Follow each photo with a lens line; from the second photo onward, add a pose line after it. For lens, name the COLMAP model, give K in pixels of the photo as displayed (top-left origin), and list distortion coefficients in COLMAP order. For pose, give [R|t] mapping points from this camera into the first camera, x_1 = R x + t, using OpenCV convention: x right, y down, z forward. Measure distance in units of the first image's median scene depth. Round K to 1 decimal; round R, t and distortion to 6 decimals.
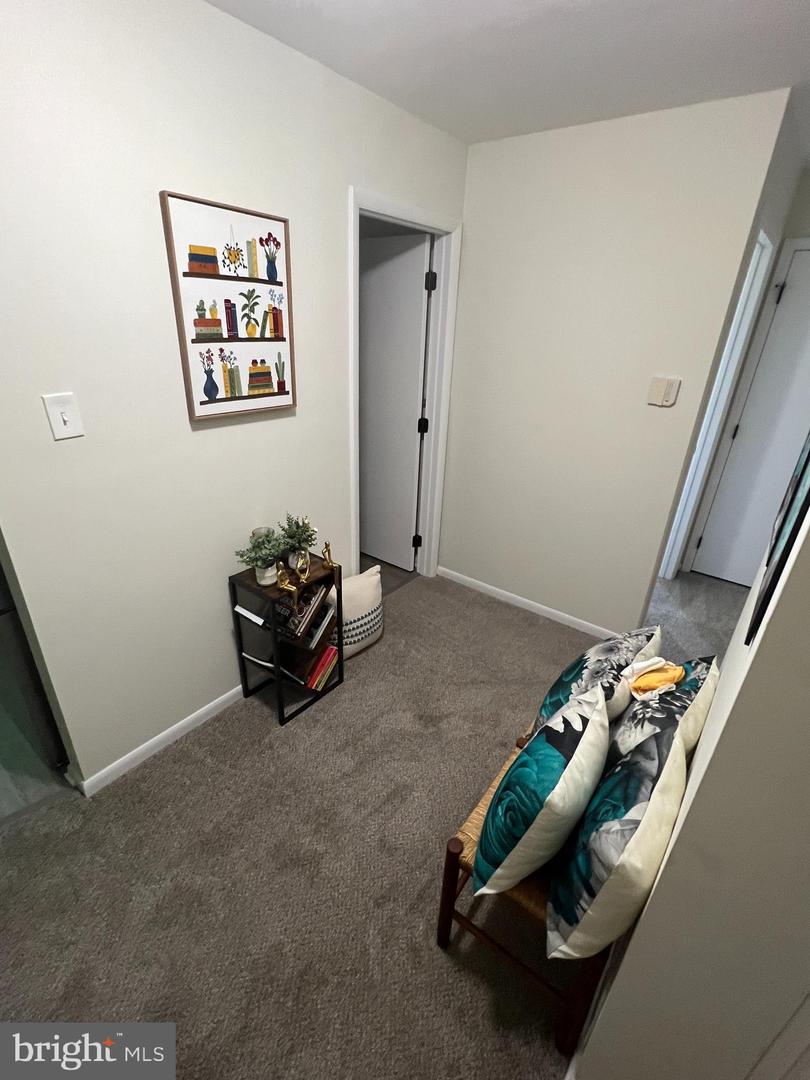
lens RADIAL K [[488.9, 0, 401.0], [0, 488.9, 540.7], [0, 0, 1]] dist [-0.002111, 0.000552]
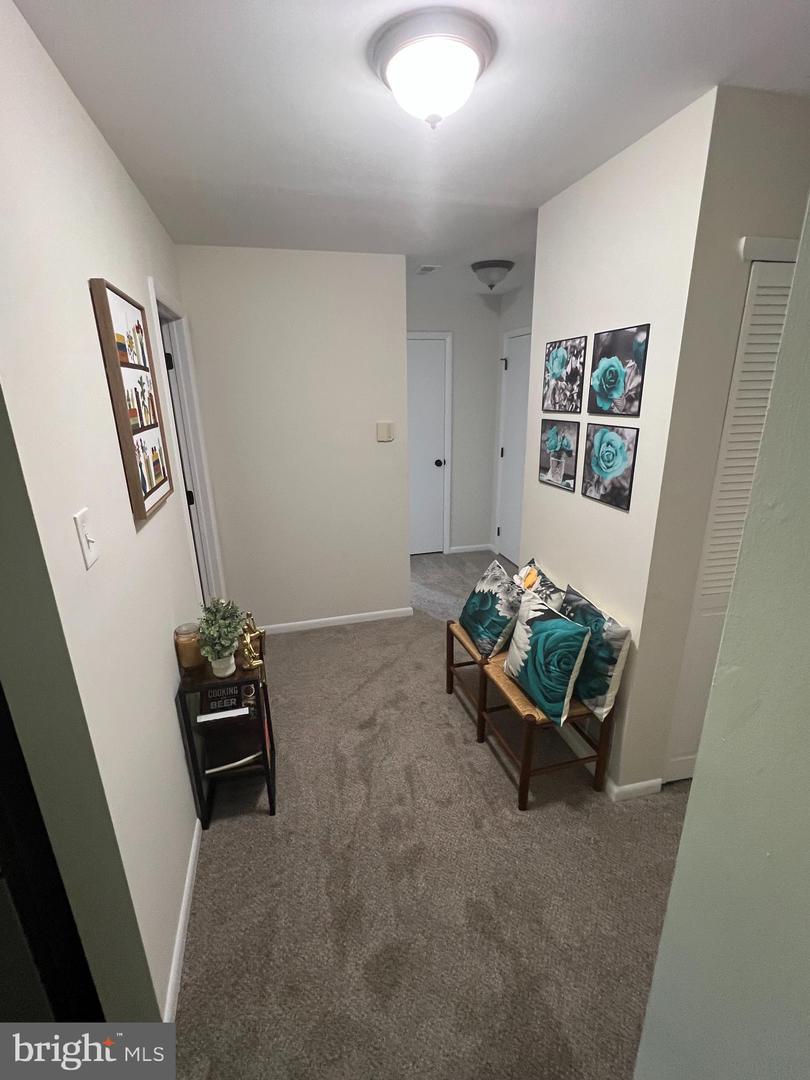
lens RADIAL K [[488.9, 0, 401.0], [0, 488.9, 540.7], [0, 0, 1]] dist [-0.002111, 0.000552]
pose [[0.607383, -0.287533, 0.740548, -0.775492], [0.372192, 0.926555, 0.054490, -0.084190], [-0.701826, 0.242530, 0.669791, 0.090021]]
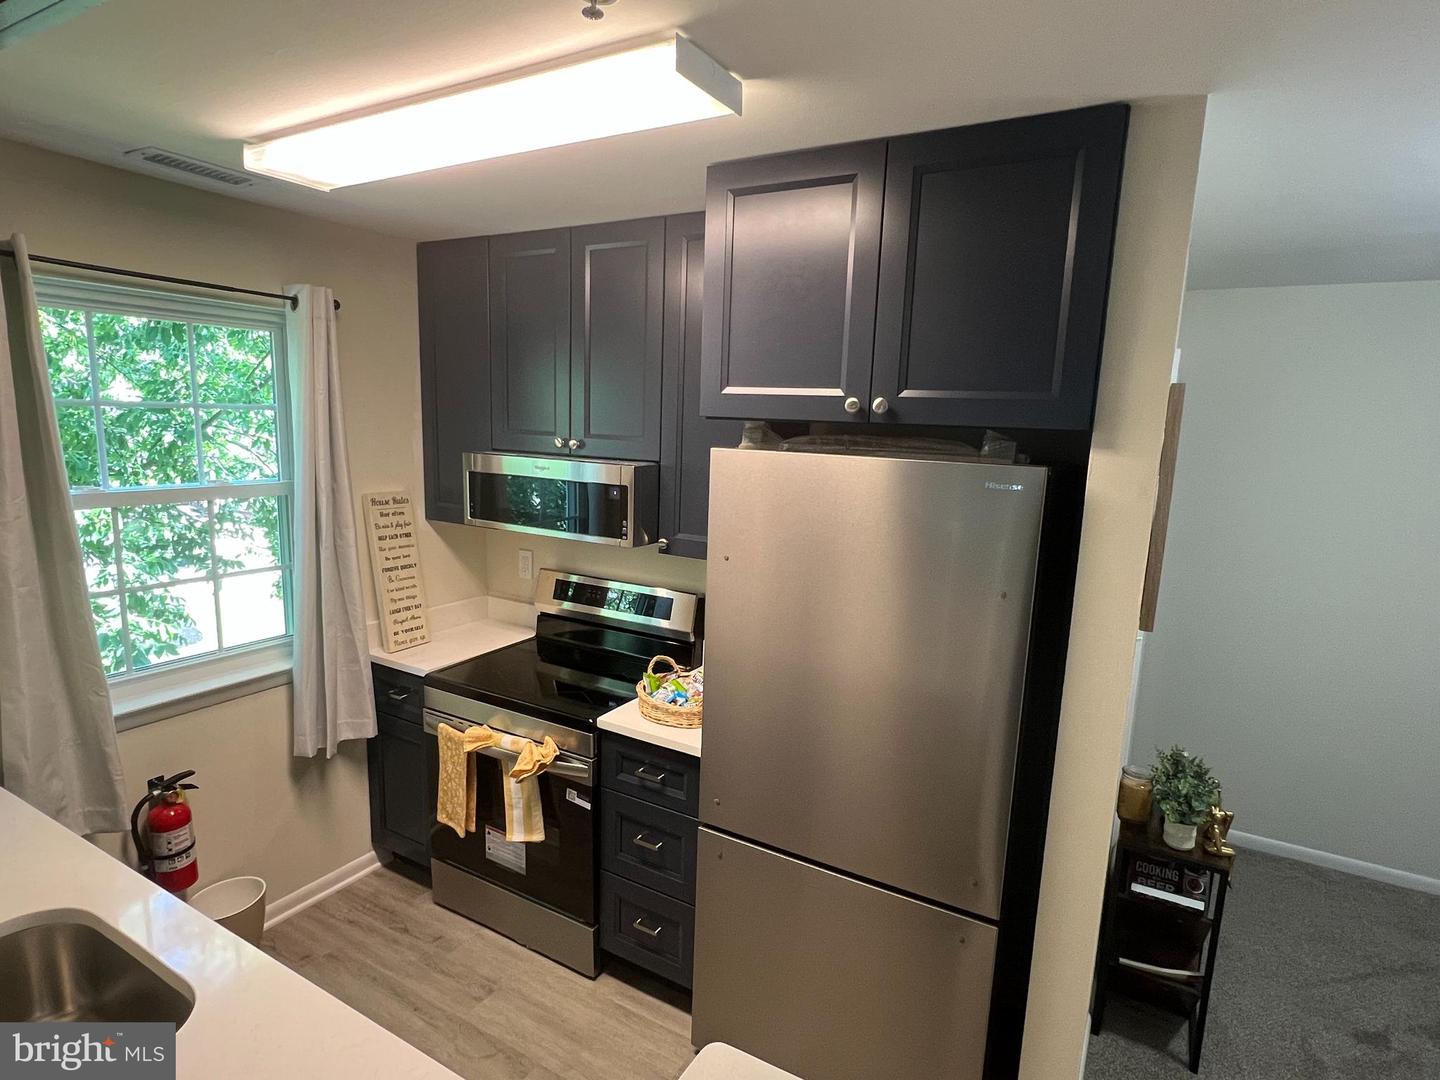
lens RADIAL K [[781.3, 0, 717.1], [0, 781.3, 545.2], [0, 0, 1]] dist [0.002174, 0.001921]
pose [[0.990390, -0.028671, 0.135299, -1.237001], [0.063385, 0.963583, -0.259789, -0.097531], [-0.122923, 0.265869, 0.956140, -0.166955]]
